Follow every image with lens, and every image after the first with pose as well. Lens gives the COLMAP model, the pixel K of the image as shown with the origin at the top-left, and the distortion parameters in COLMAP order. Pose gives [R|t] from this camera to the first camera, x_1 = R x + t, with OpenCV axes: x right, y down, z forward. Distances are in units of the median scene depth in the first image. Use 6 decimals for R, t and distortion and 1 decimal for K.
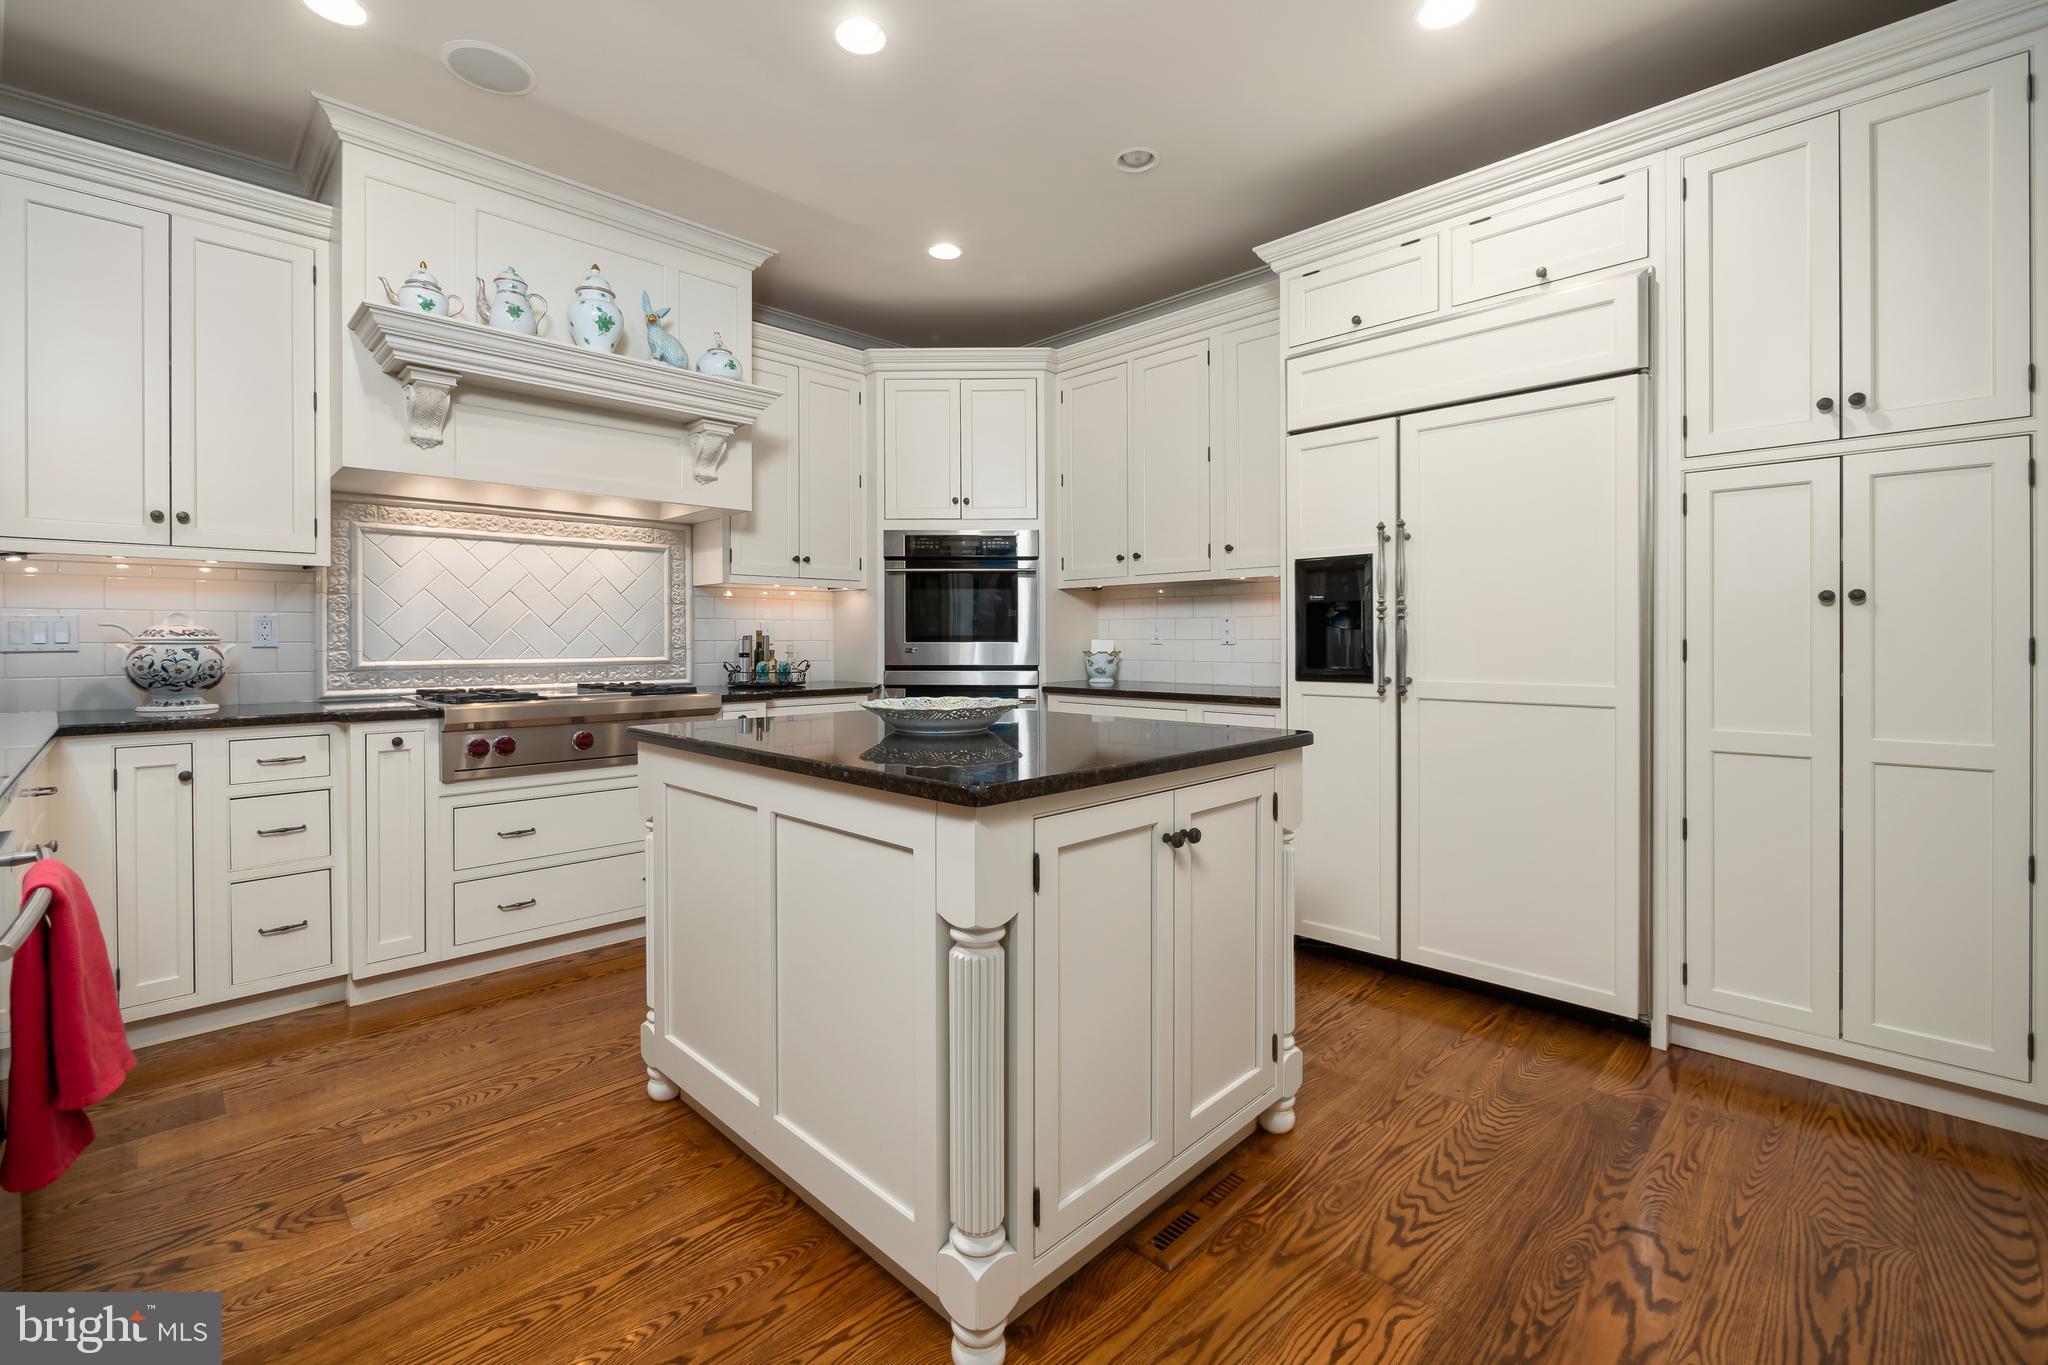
lens RADIAL K [[871.3, 0, 1022.1], [0, 871.3, 668.4], [0, 0, 1]] dist [-0.000115, -0.000148]
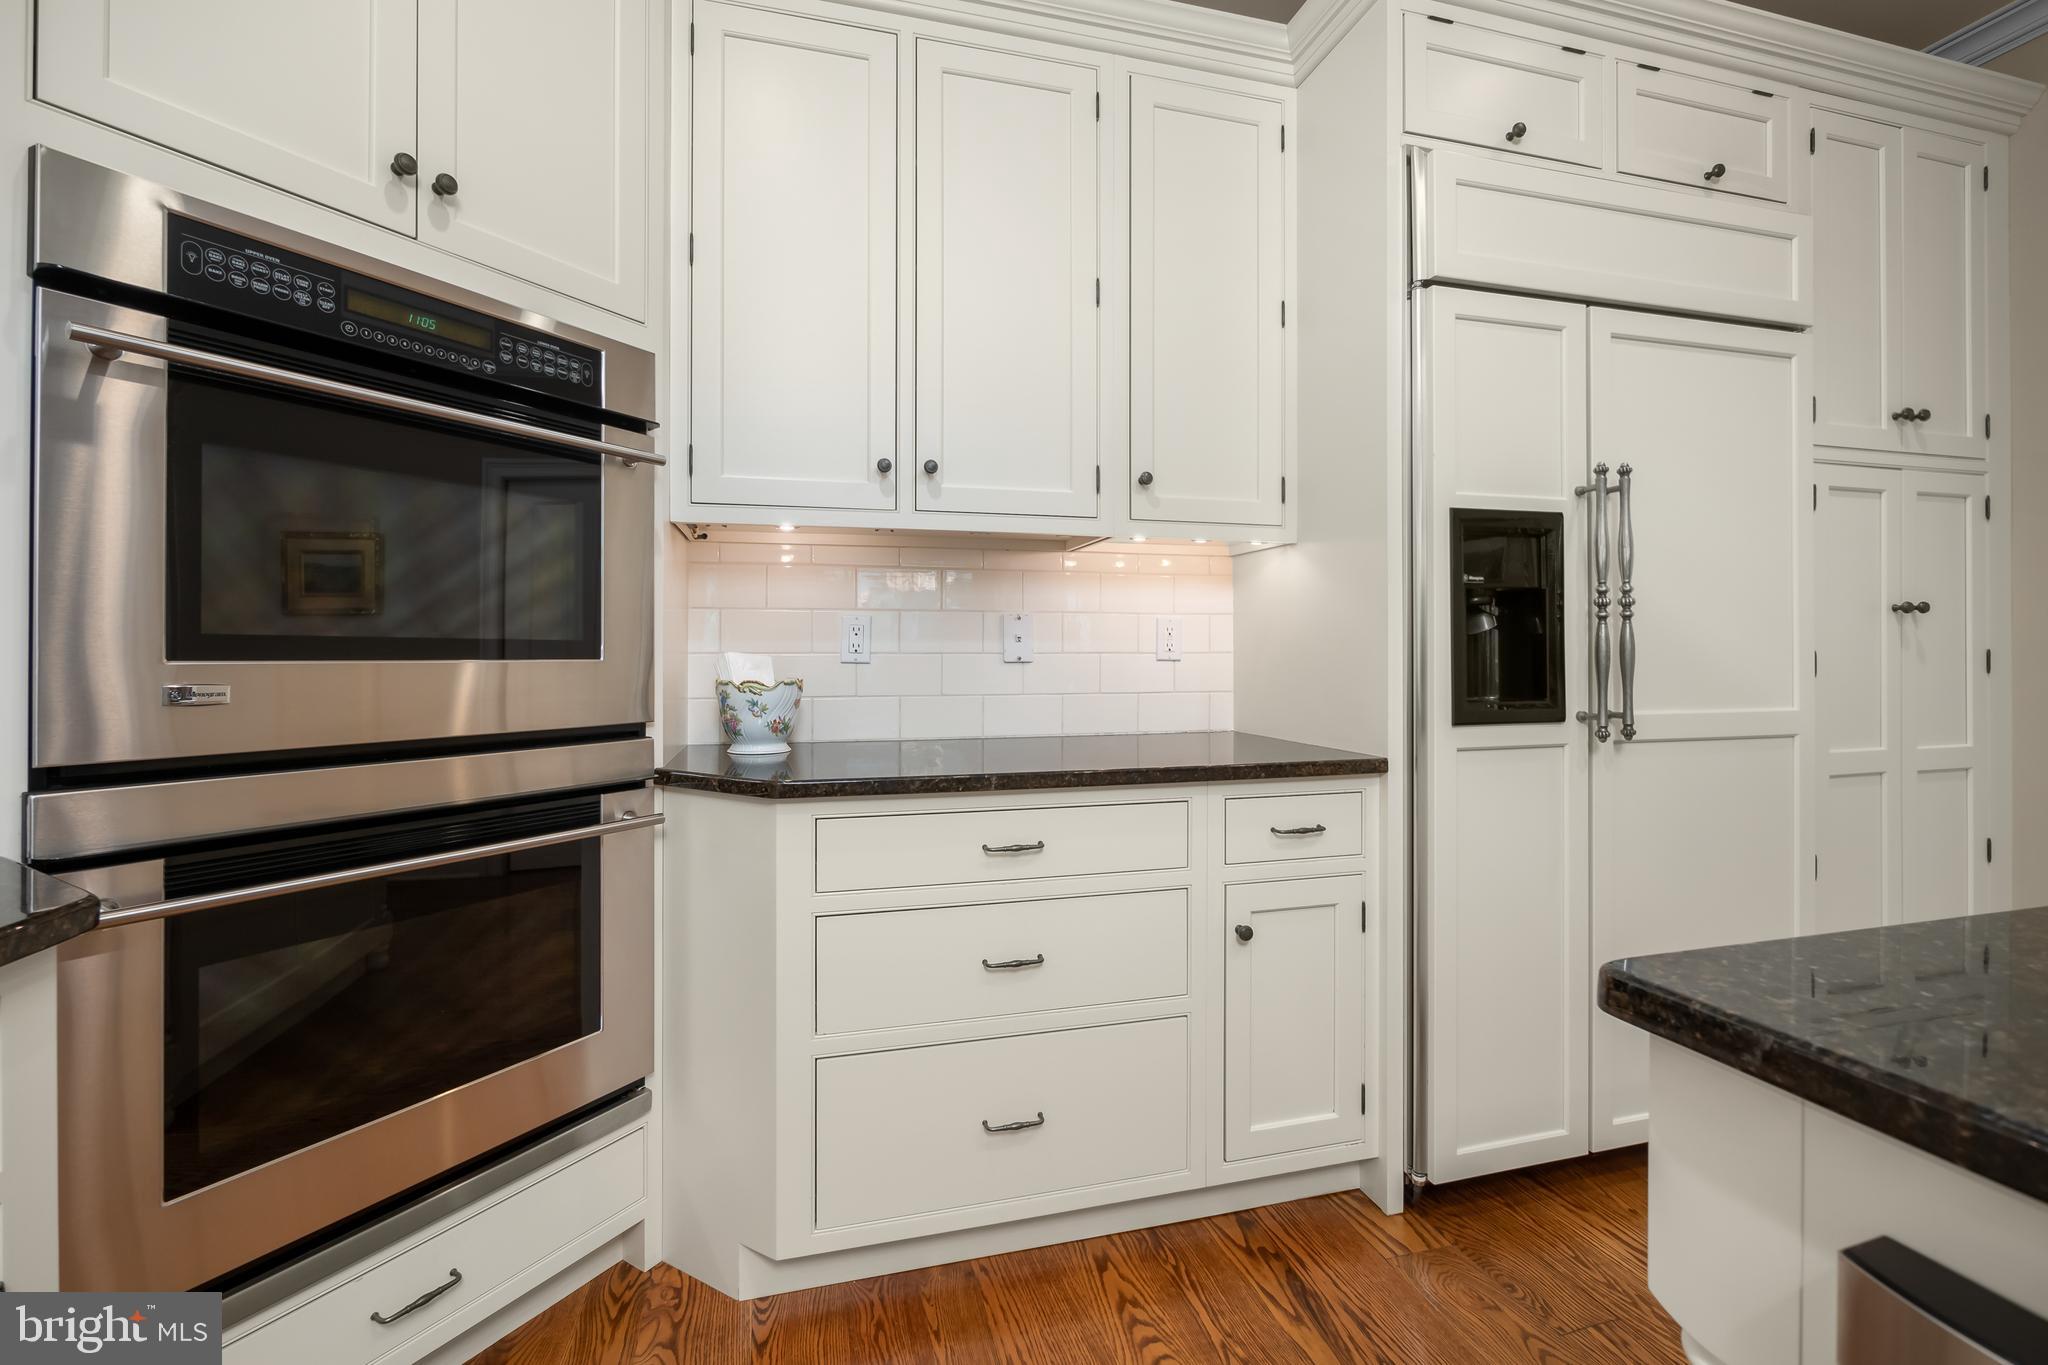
lens RADIAL K [[871.3, 0, 1022.1], [0, 871.3, 668.4], [0, 0, 1]] dist [-0.000115, -0.000148]
pose [[0.495597, -0.014464, 0.868432, -0.237265], [0.030878, 0.999523, -0.000975, -0.022485], [-0.868004, 0.027299, 0.495807, 0.727590]]
